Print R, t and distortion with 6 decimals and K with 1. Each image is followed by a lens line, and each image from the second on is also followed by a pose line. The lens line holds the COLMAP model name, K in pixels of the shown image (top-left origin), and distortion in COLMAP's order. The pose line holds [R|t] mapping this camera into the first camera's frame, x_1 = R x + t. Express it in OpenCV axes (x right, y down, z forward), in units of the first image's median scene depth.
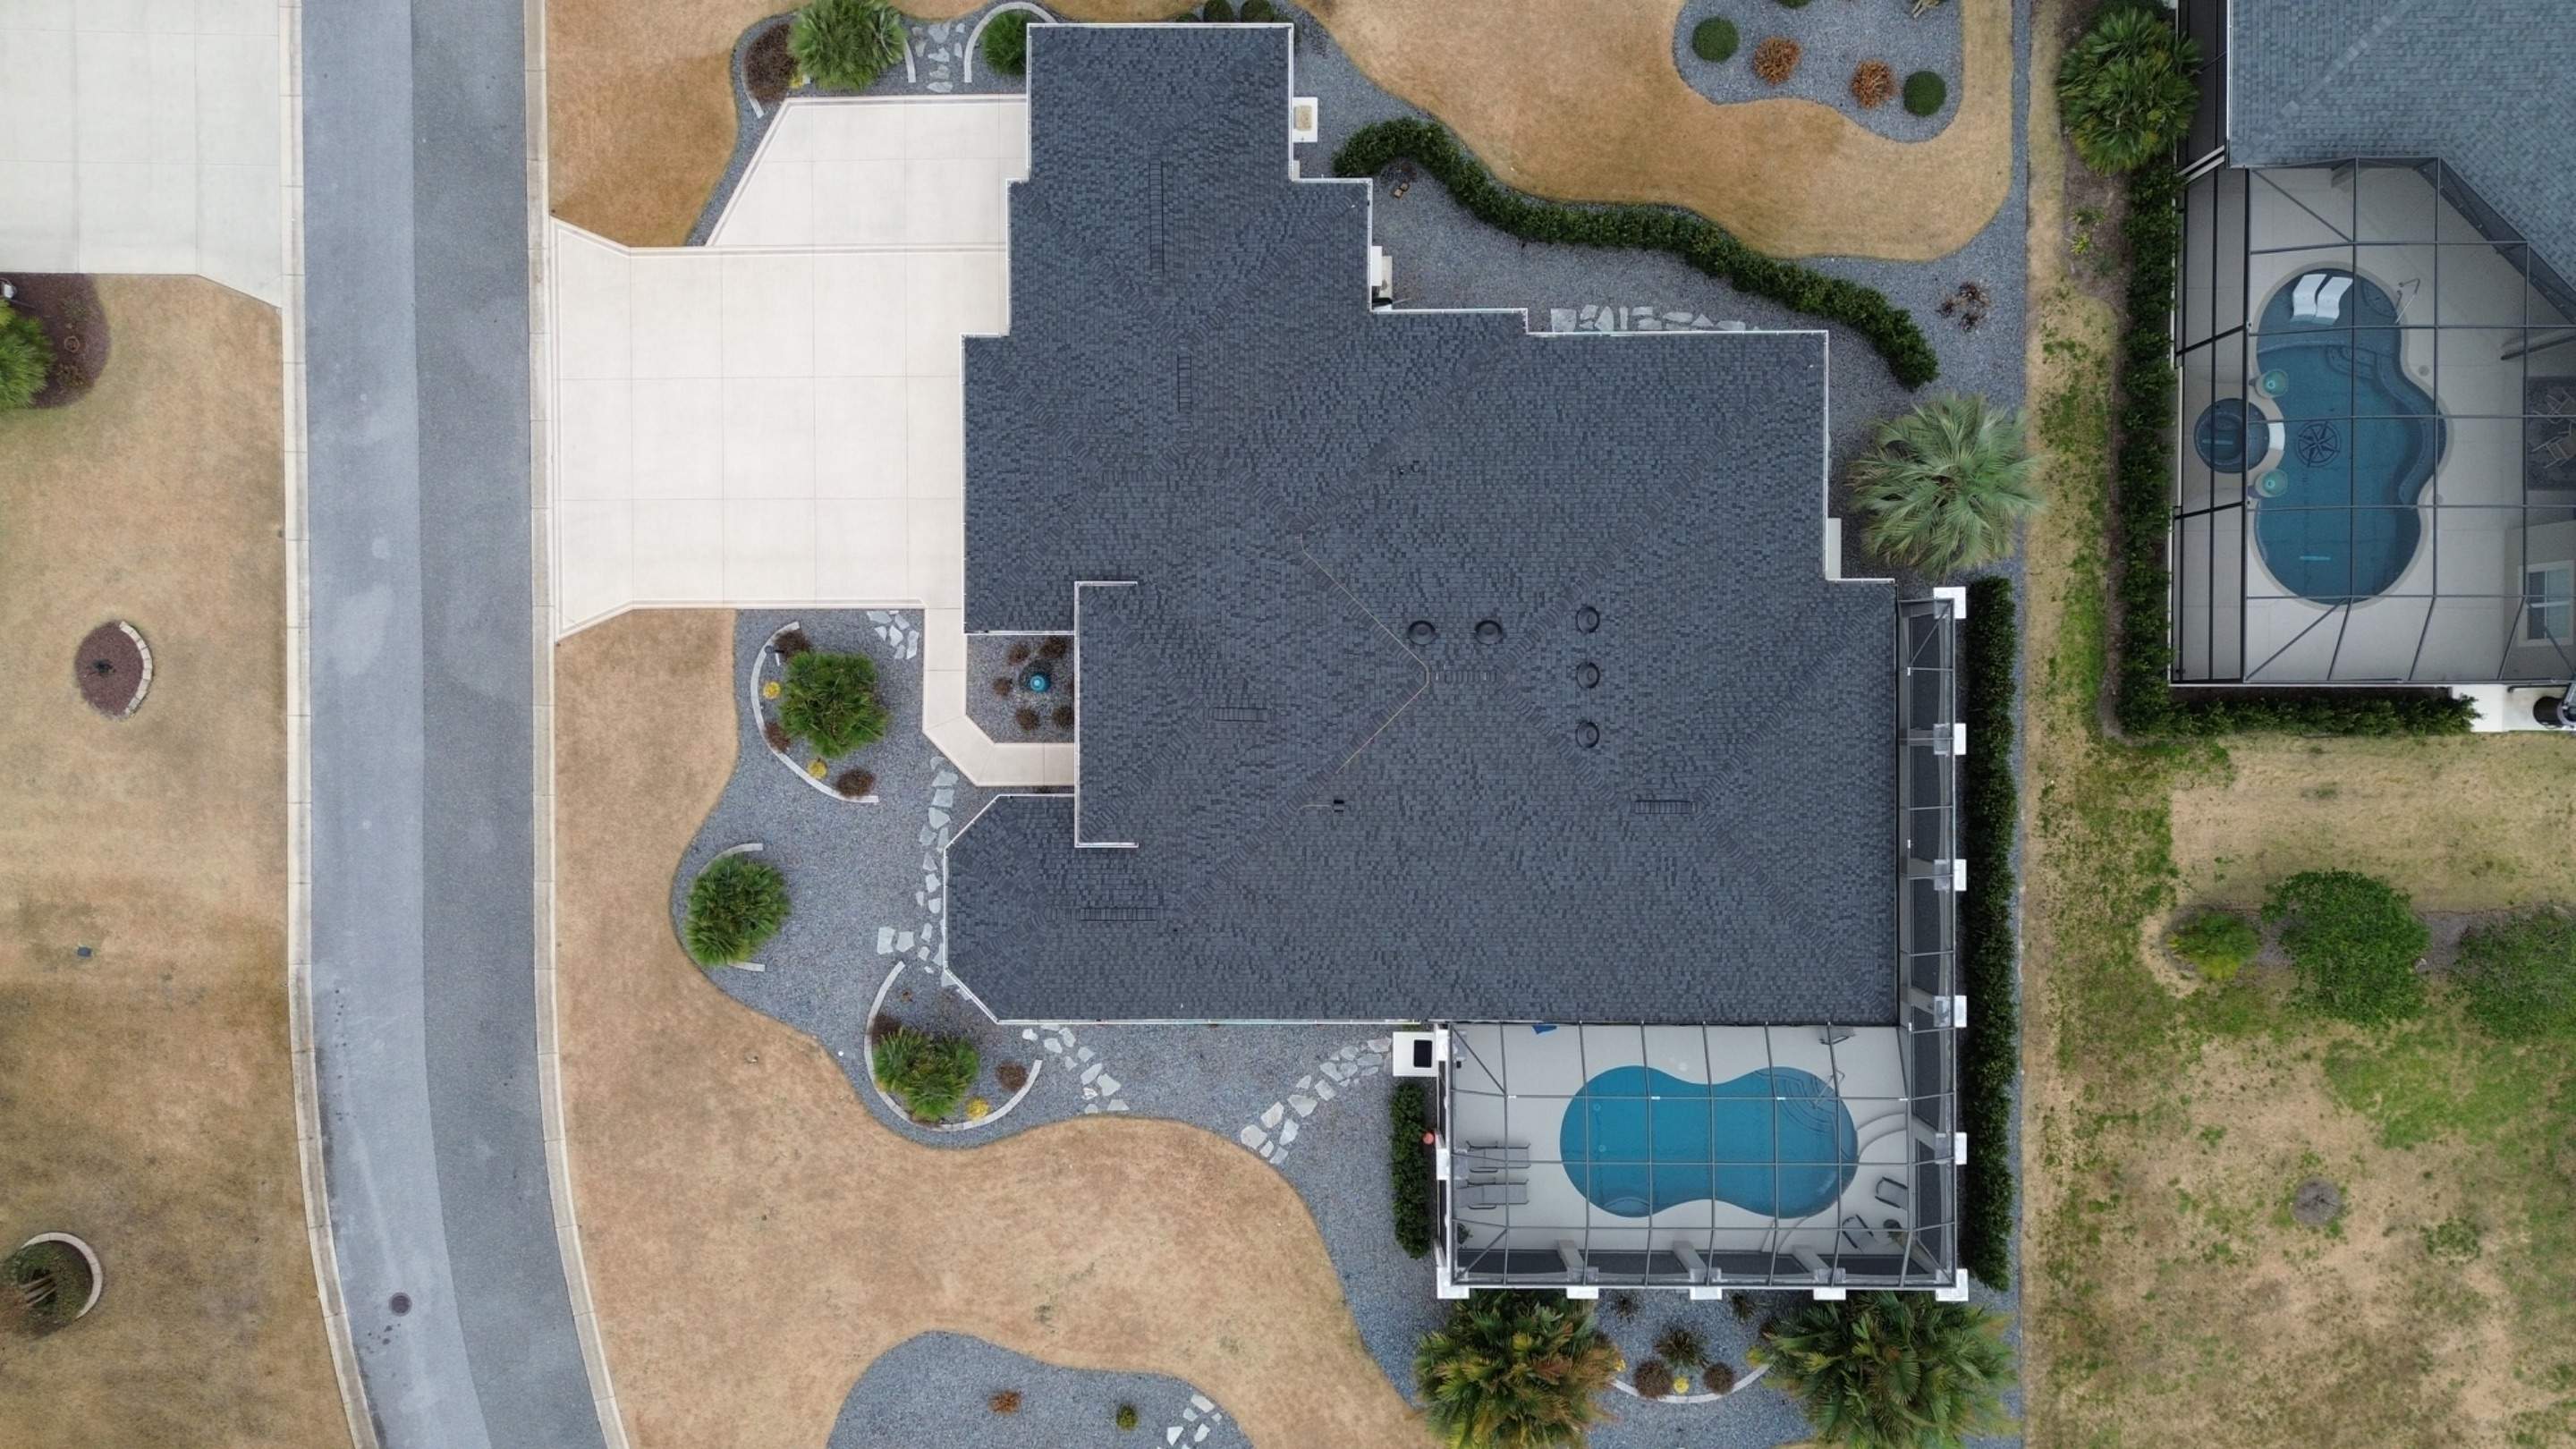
lens RADIAL K [[1831.1, 0, 1305.8], [0, 1831.1, 726.6], [0, 0, 1]] dist [0.056131, -0.047423]
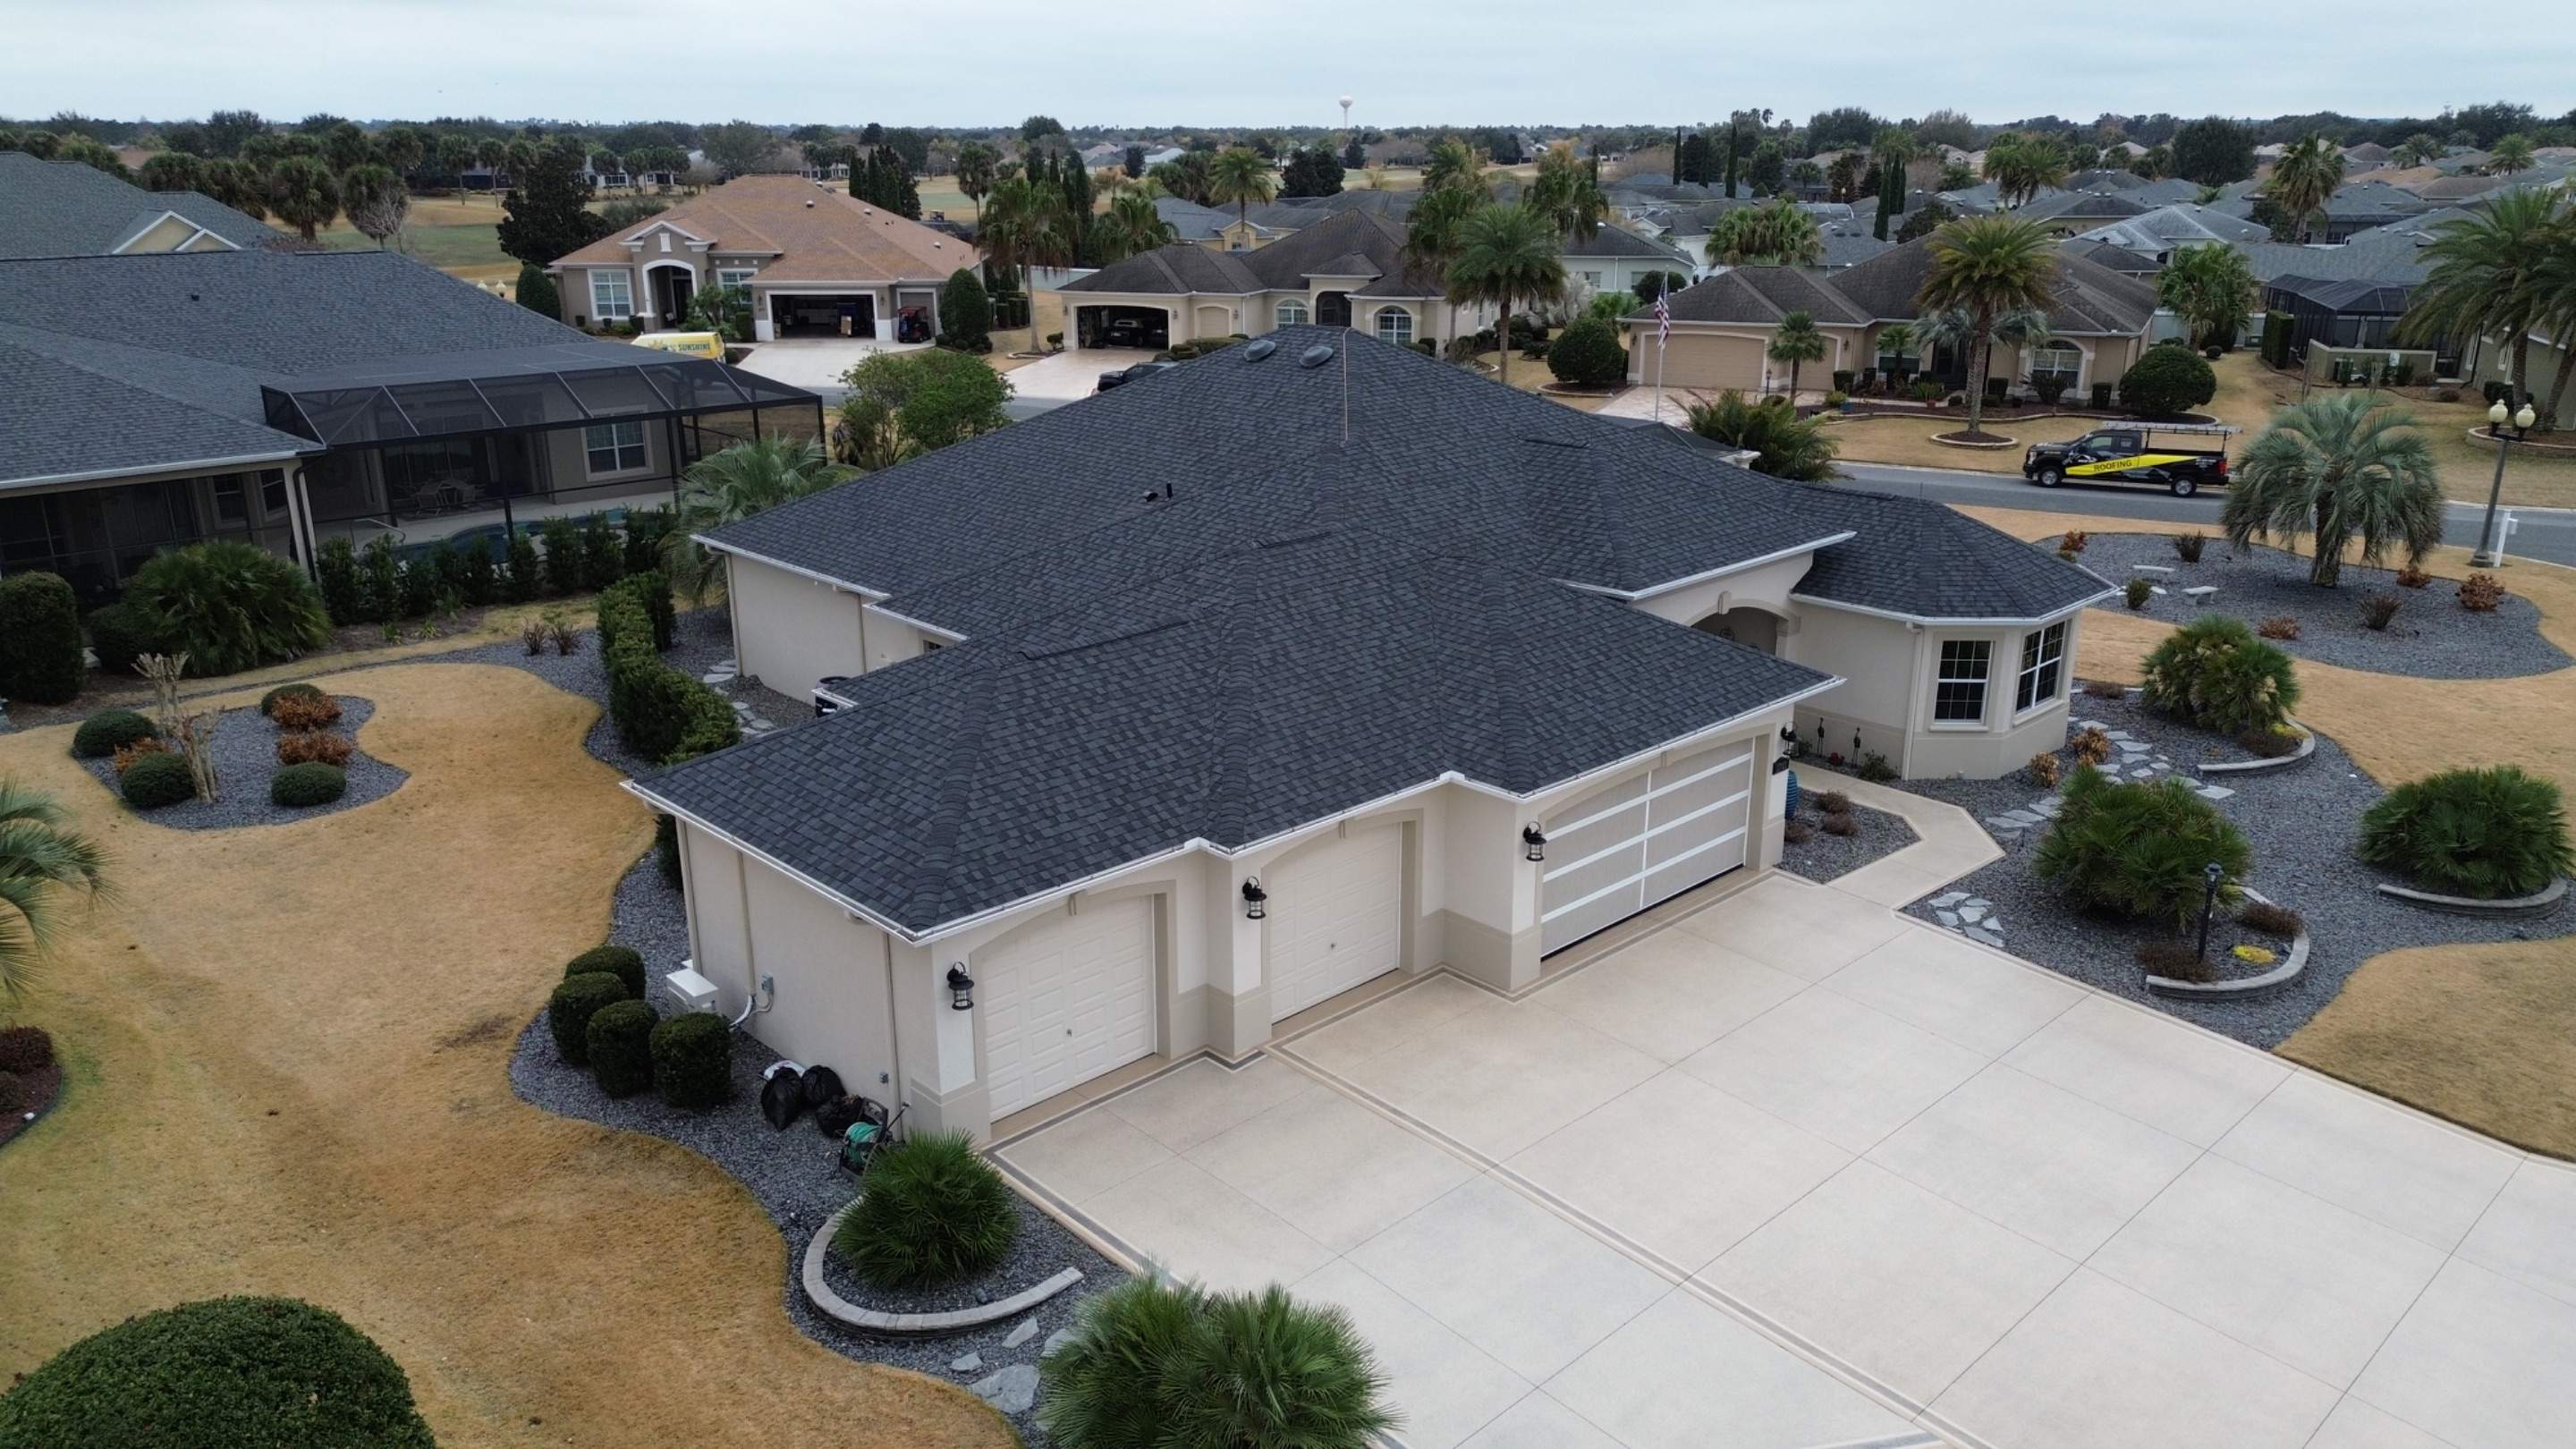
lens RADIAL K [[1831.1, 0, 1286.3], [0, 1831.1, 708.4], [0, 0, 1]] dist [0.056131, -0.047423]
pose [[-0.693516, -0.206941, 0.690081, -0.446850], [0.720371, -0.212639, 0.660190, -0.541666], [0.010118, 0.954966, 0.296542, 0.781046]]
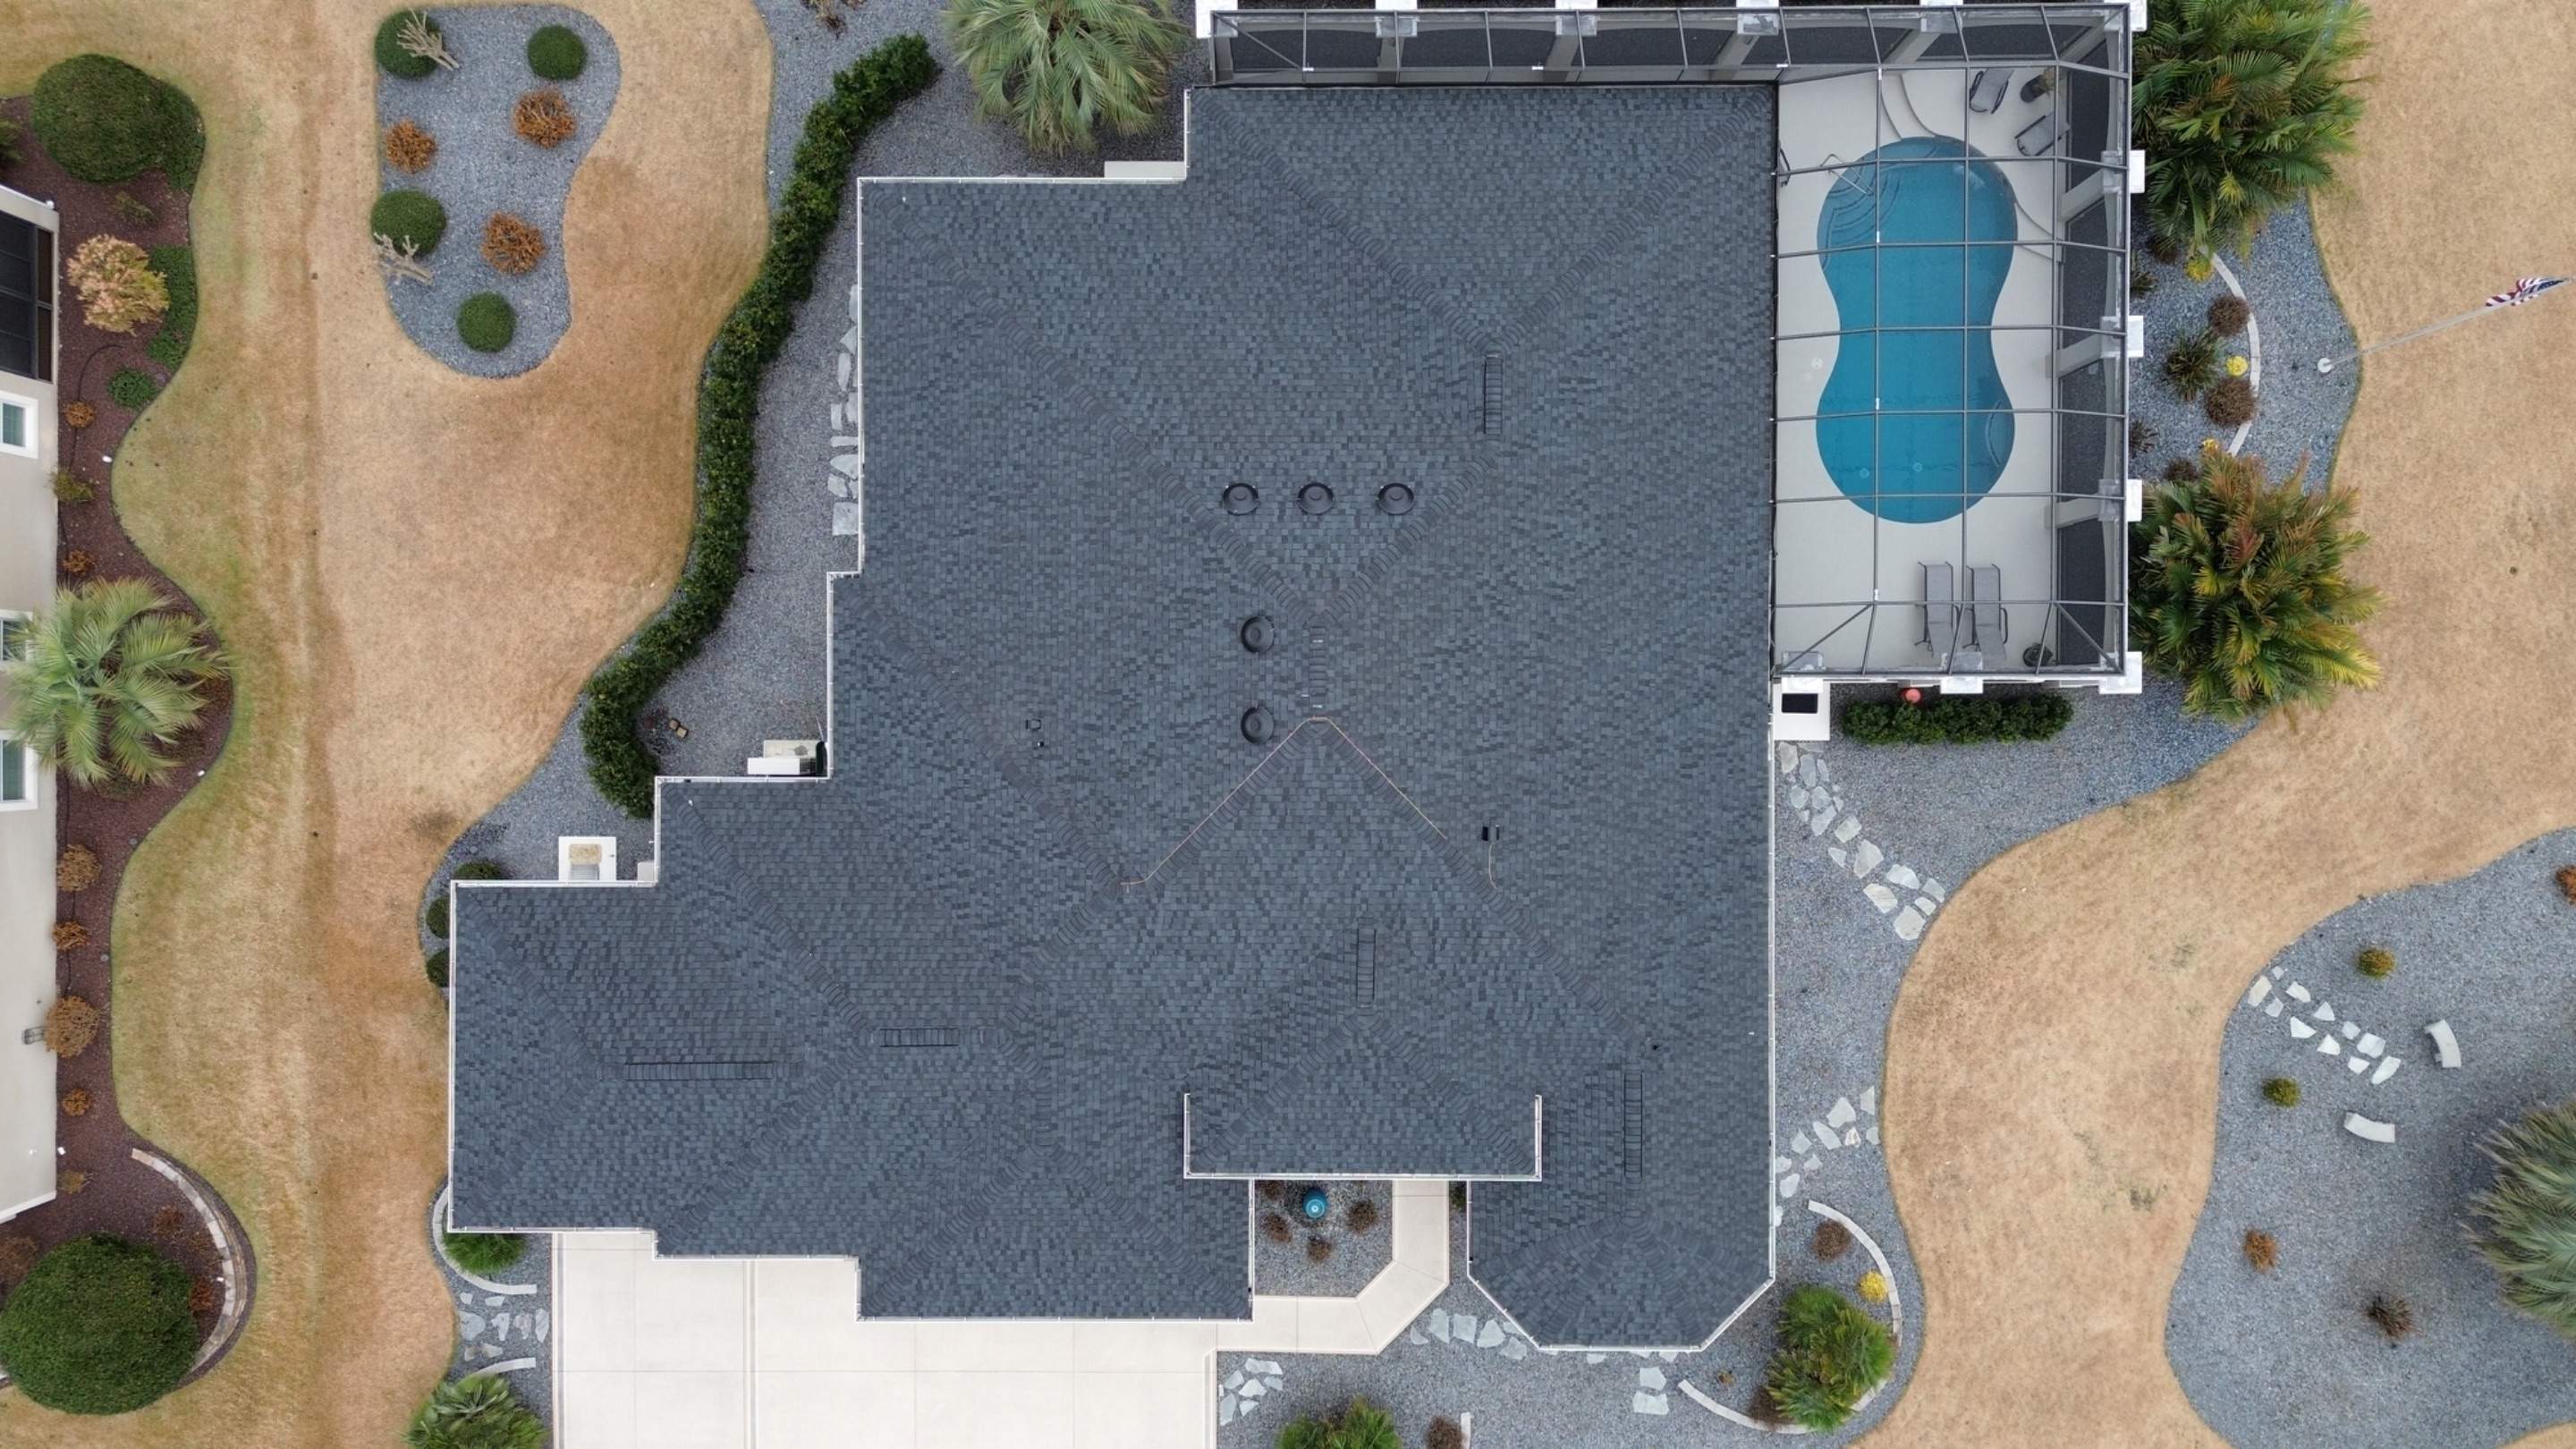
lens RADIAL K [[1831.1, 0, 1278.0], [0, 1831.1, 711.0], [0, 0, 1]] dist [0.056131, -0.047423]
pose [[0.002373, -0.999968, 0.007604, 0.053801], [0.999913, 0.002274, -0.012999, -0.029608], [0.012981, 0.007634, 0.999887, 0.228512]]
